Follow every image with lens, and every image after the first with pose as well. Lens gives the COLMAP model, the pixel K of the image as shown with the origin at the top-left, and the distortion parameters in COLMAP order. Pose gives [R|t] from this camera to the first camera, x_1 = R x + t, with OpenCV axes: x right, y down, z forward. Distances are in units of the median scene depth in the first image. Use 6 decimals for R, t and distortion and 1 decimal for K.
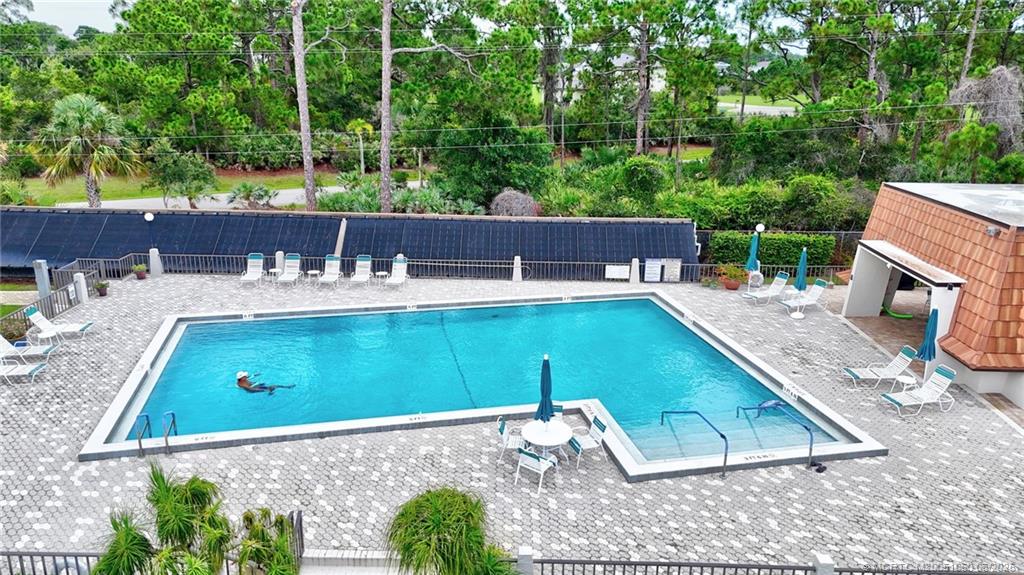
lens RADIAL K [[754.7, 0, 512.0], [0, 754.7, 287.5], [0, 0, 1]] dist [0.077011, -0.091627]
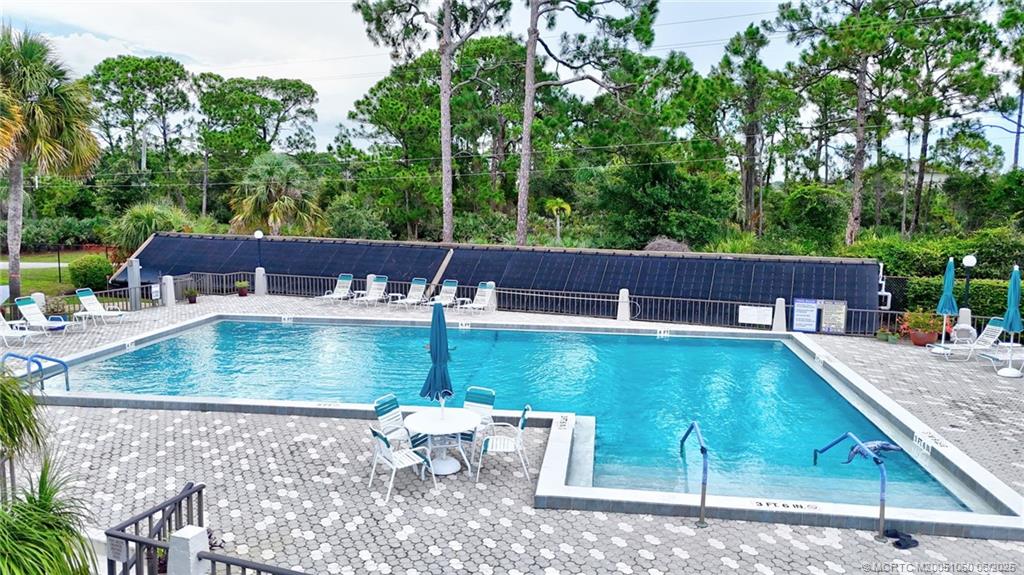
lens RADIAL K [[754.7, 0, 512.0], [0, 754.7, 287.5], [0, 0, 1]] dist [0.077011, -0.091627]
pose [[0.935947, 0.038341, -0.350048, 0.177766], [-0.097590, 0.983361, -0.153224, 0.092764], [0.338349, 0.177570, 0.924115, 0.208963]]
